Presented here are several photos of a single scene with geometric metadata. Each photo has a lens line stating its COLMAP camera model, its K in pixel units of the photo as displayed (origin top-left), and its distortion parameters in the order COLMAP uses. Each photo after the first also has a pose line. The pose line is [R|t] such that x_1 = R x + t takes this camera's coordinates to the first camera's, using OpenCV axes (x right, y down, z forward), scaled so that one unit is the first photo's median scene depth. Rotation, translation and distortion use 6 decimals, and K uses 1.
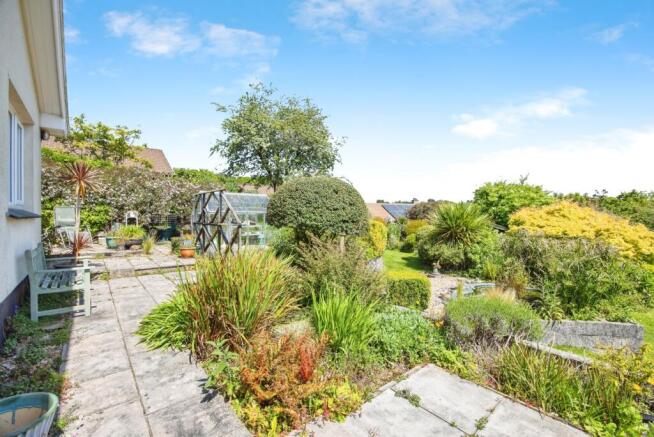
lens RADIAL K [[283.6, 0, 327.0], [0, 283.6, 218.5], [0, 0, 1]] dist [-0.001187, 0.000068]
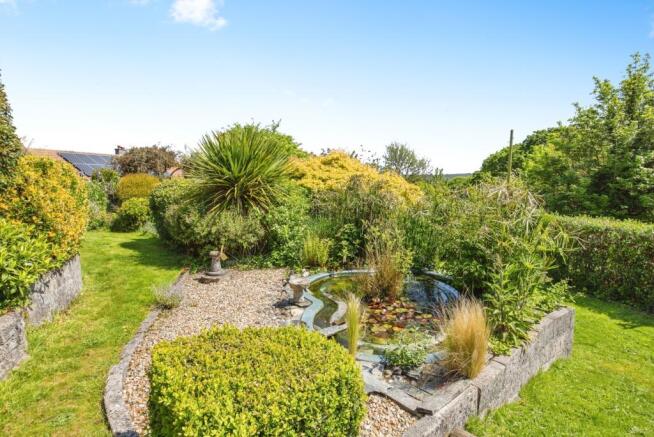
lens RADIAL K [[332.5, 0, 327.0], [0, 332.5, 218.5], [0, 0, 1]] dist [0.000446, 0.000019]
pose [[0.645980, -0.086066, 0.758487, 0.080962], [0.002440, 0.993851, 0.110695, 0.040736], [-0.763350, -0.069656, 0.642218, 0.496688]]
